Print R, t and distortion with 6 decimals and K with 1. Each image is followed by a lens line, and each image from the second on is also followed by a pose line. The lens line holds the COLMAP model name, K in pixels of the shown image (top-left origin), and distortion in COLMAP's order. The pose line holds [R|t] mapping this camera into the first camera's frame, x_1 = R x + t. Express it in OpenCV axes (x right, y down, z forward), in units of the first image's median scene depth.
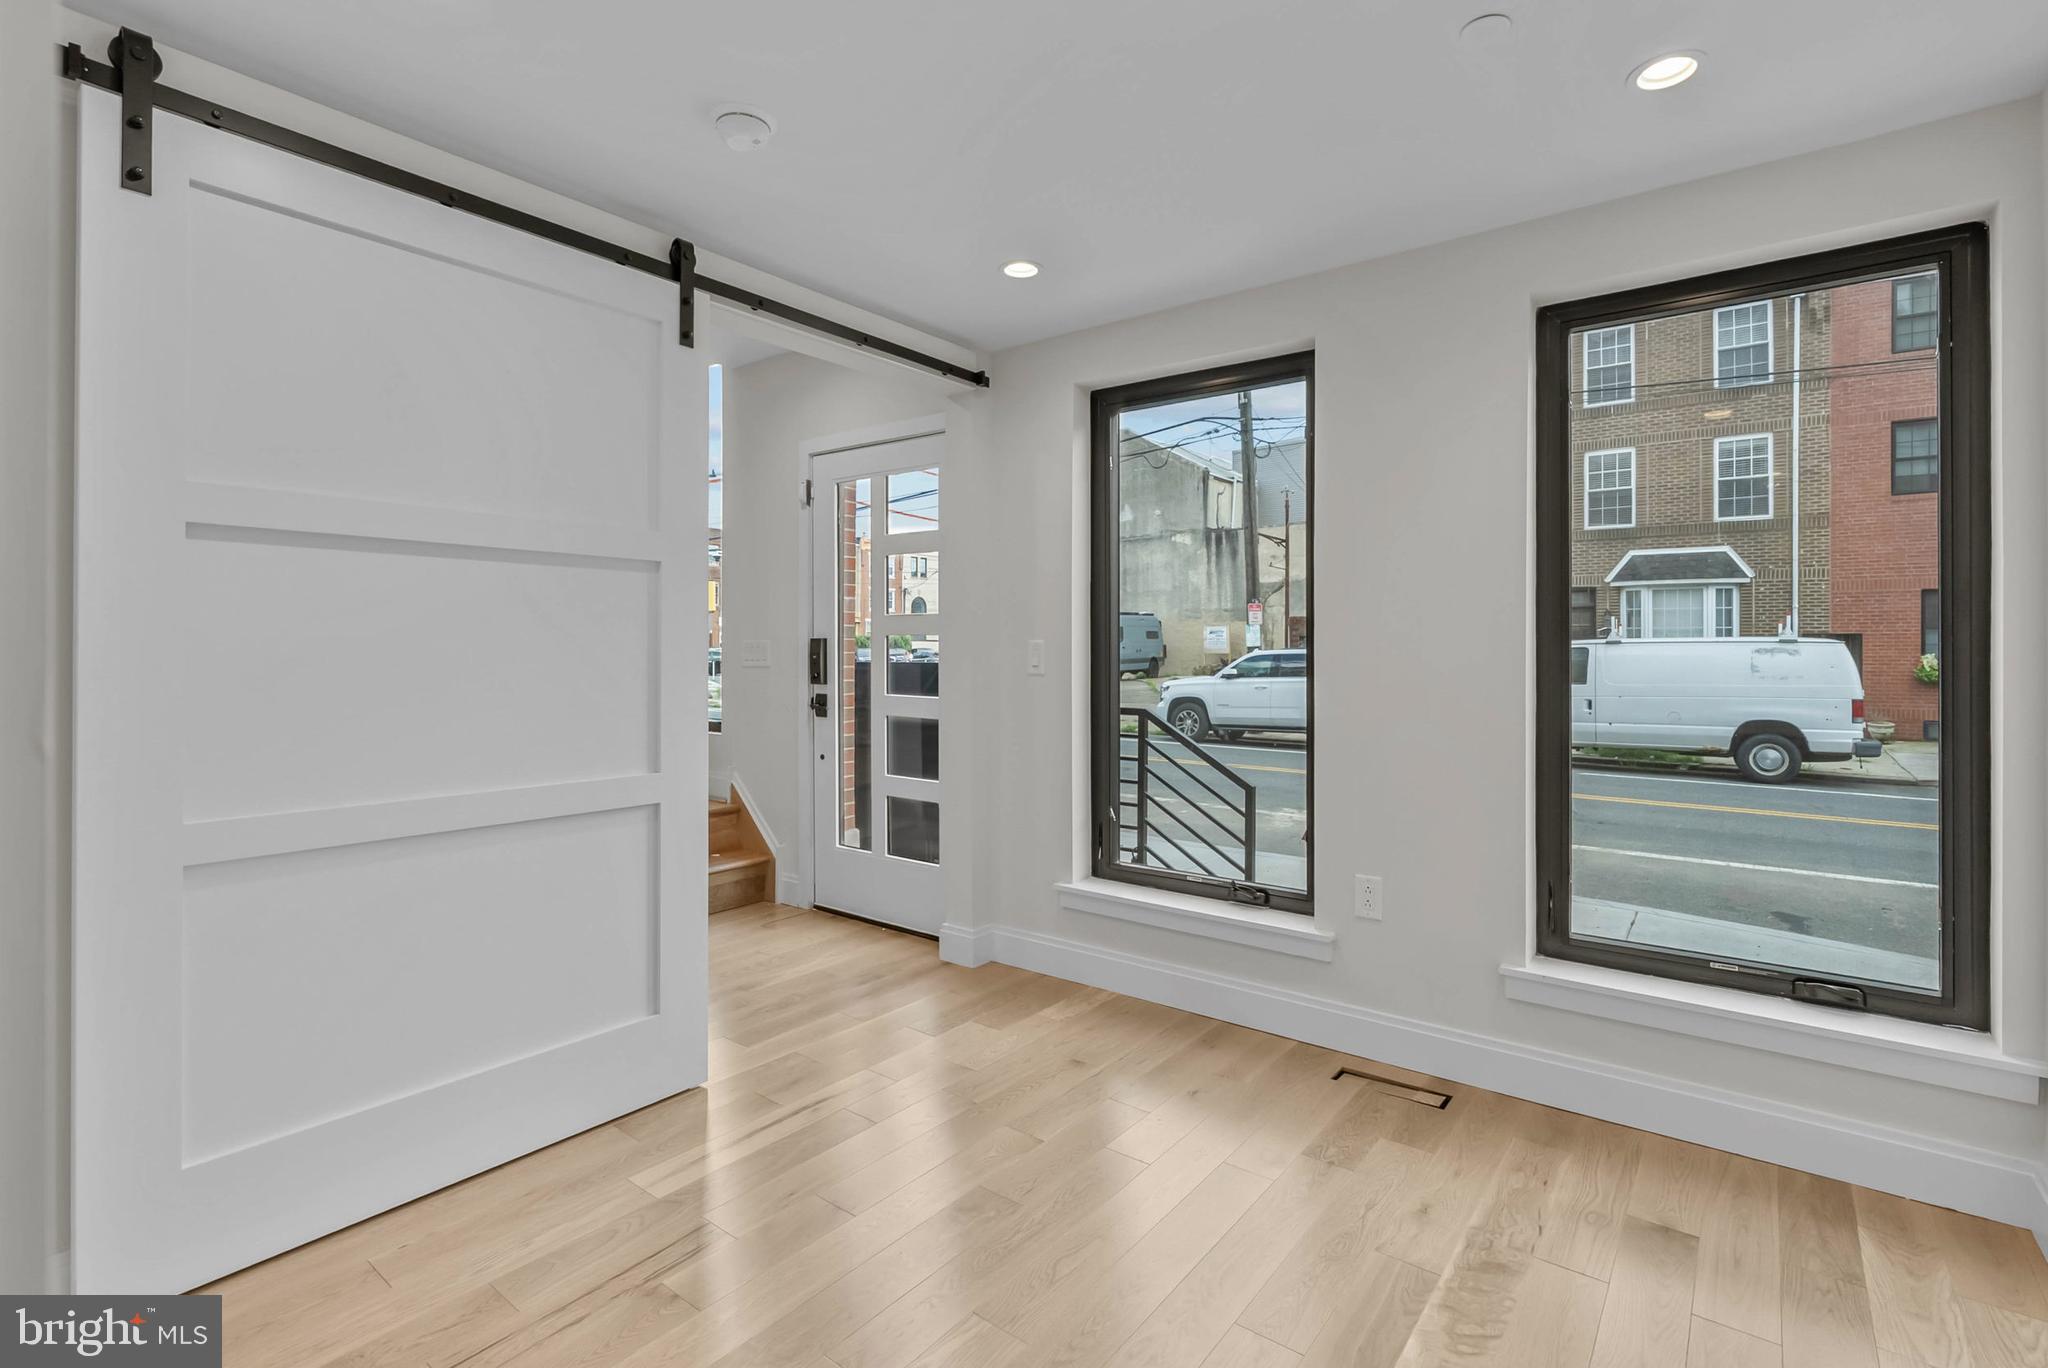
lens RADIAL K [[945.1, 0, 1013.3], [0, 945.1, 663.8], [0, 0, 1]] dist [0.003965, -0.000462]
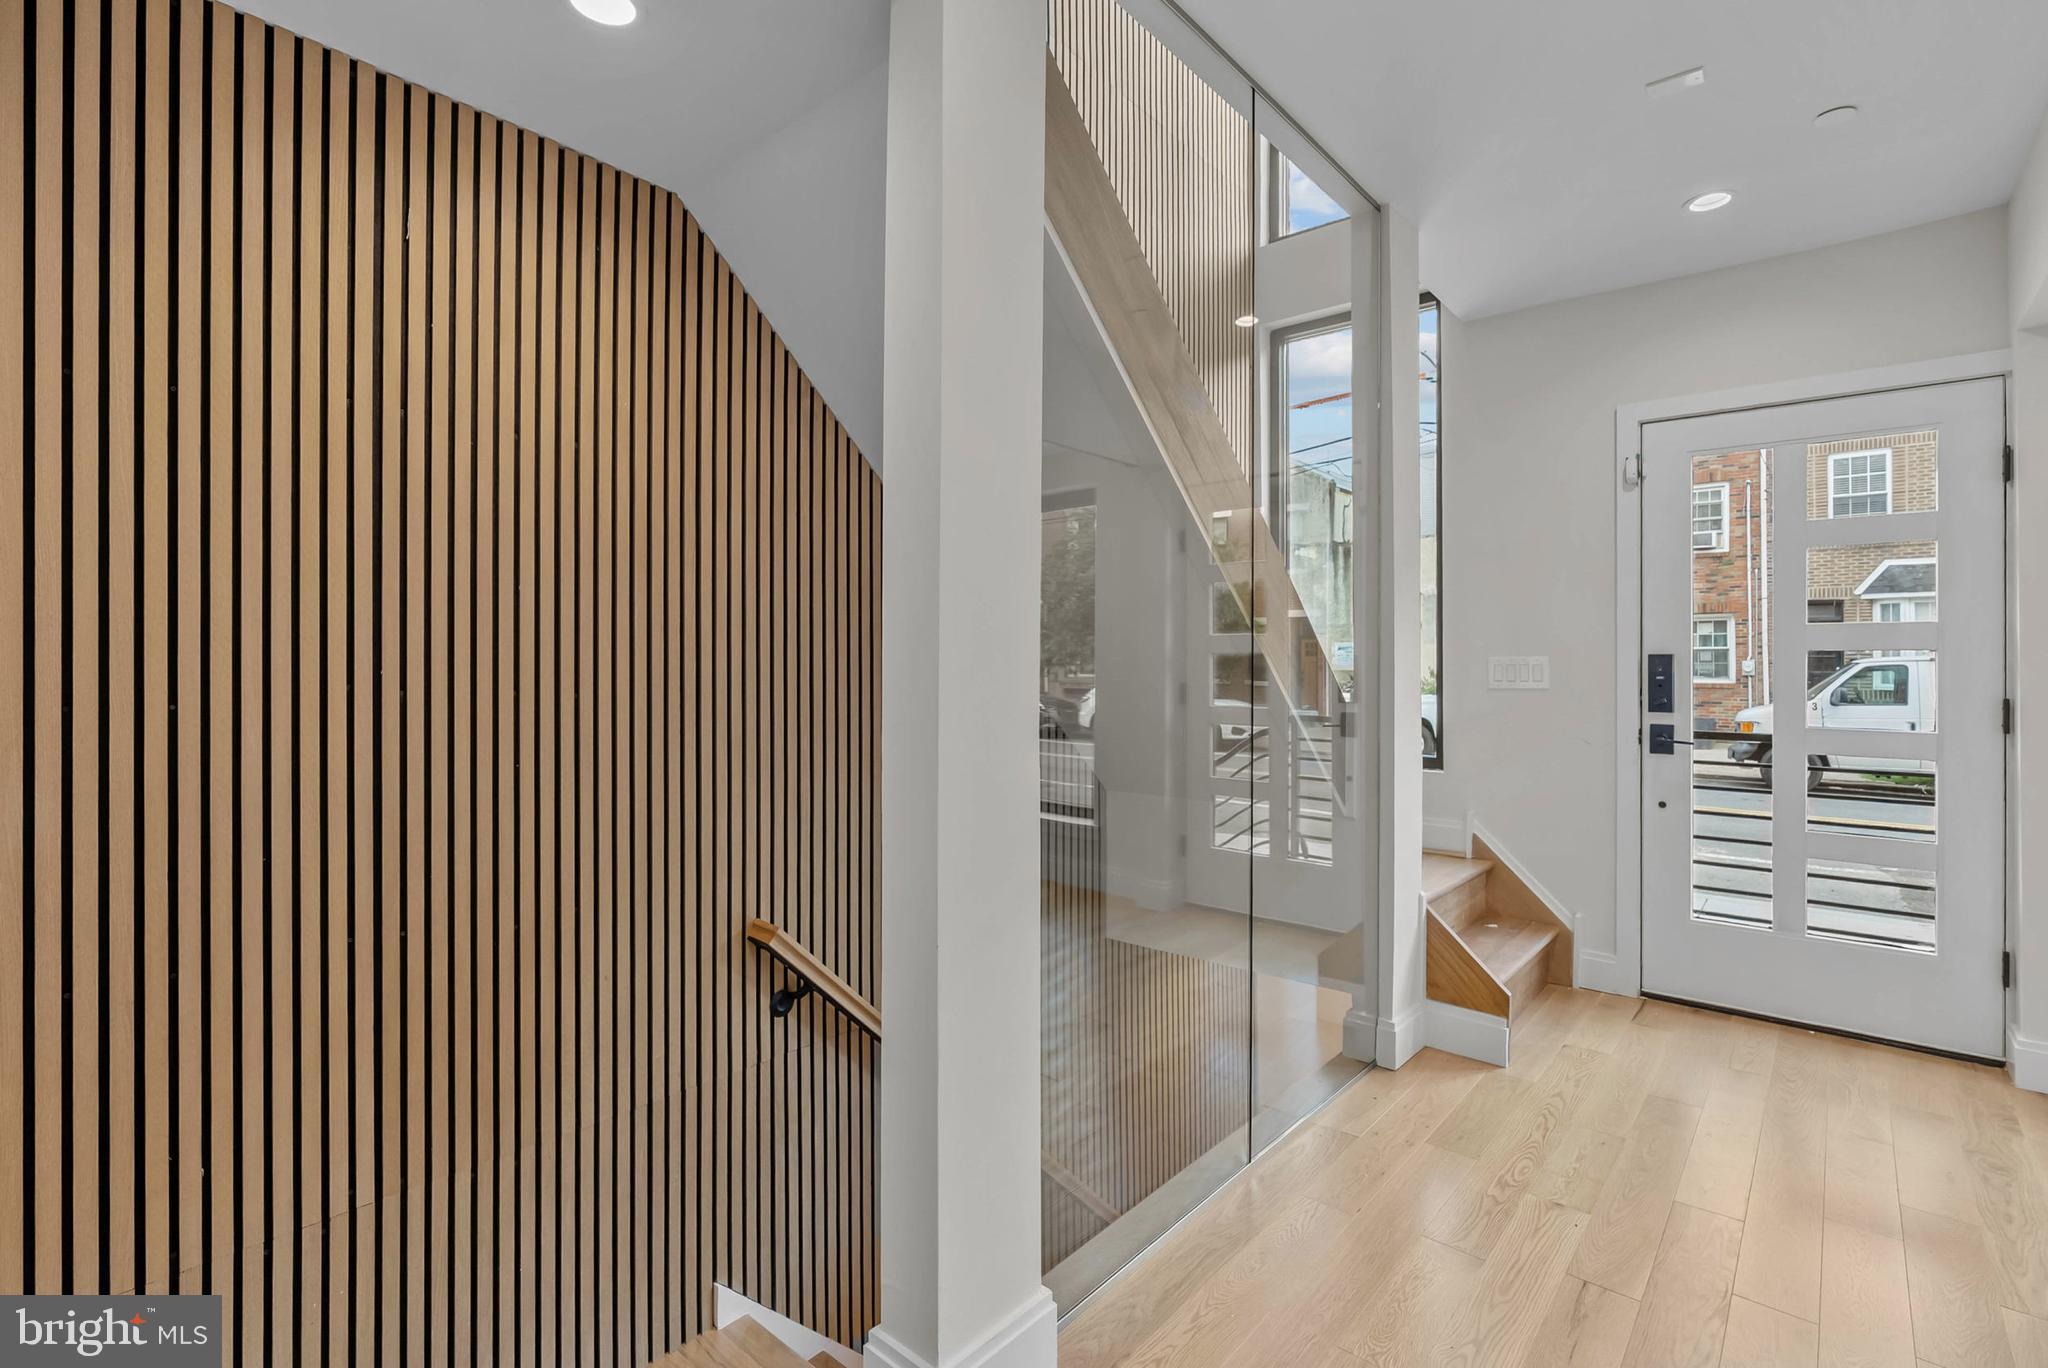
lens RADIAL K [[945.1, 0, 1040.0], [0, 945.1, 680.7], [0, 0, 1]] dist [0.003965, -0.000462]
pose [[0.998967, 0.001658, -0.045414, -0.130803], [-0.001639, 0.999999, 0.000475, -0.000757], [0.045415, -0.000400, 0.998968, 0.036371]]
